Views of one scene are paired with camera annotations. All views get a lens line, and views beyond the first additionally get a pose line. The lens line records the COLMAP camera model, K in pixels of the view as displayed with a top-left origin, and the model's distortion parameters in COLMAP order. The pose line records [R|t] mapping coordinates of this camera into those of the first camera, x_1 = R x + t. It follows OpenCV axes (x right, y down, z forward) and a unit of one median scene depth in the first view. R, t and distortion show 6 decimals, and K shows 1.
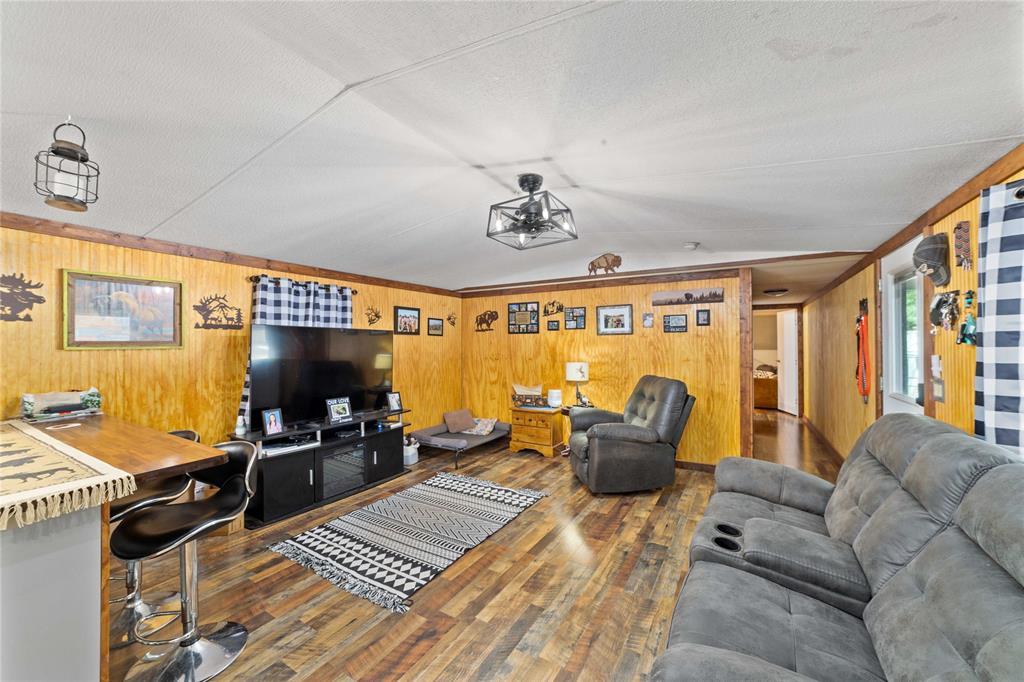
lens RADIAL K [[388.6, 0, 516.5], [0, 388.6, 344.0], [0, 0, 1]] dist [-0.017340, 0.005489]
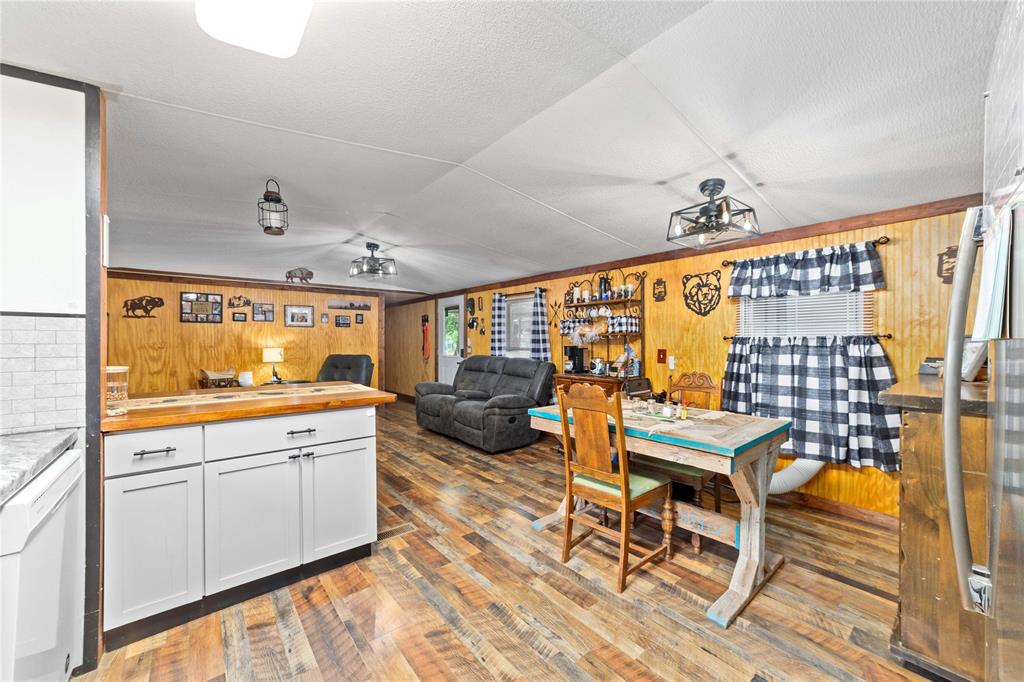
lens RADIAL K [[388.6, 0, 518.7], [0, 388.6, 341.3], [0, 0, 1]] dist [-0.017340, 0.005489]
pose [[0.317515, 0.002975, 0.948249, -1.245277], [-0.000300, 0.999995, -0.003037, 0.046731], [-0.948253, 0.000680, 0.317514, -0.246043]]
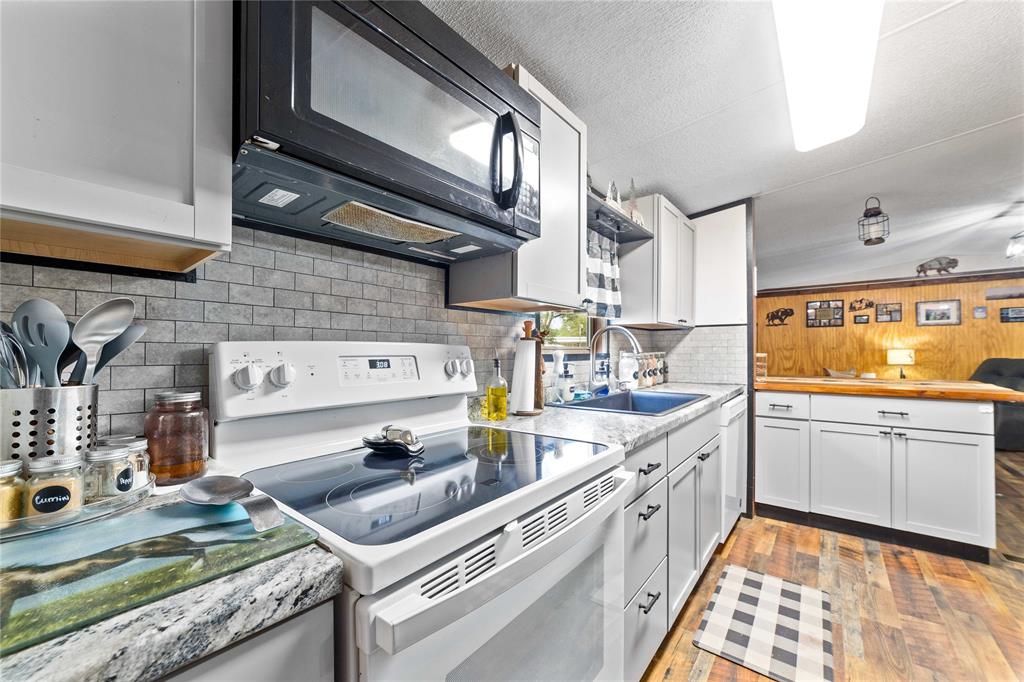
lens RADIAL K [[388.6, 0, 507.6], [0, 388.6, 351.1], [0, 0, 1]] dist [-0.017340, 0.005489]
pose [[0.989423, -0.001861, -0.145045, -1.378498], [0.002517, 0.999987, 0.004341, 0.070448], [0.145035, -0.004661, 0.989416, -0.538877]]
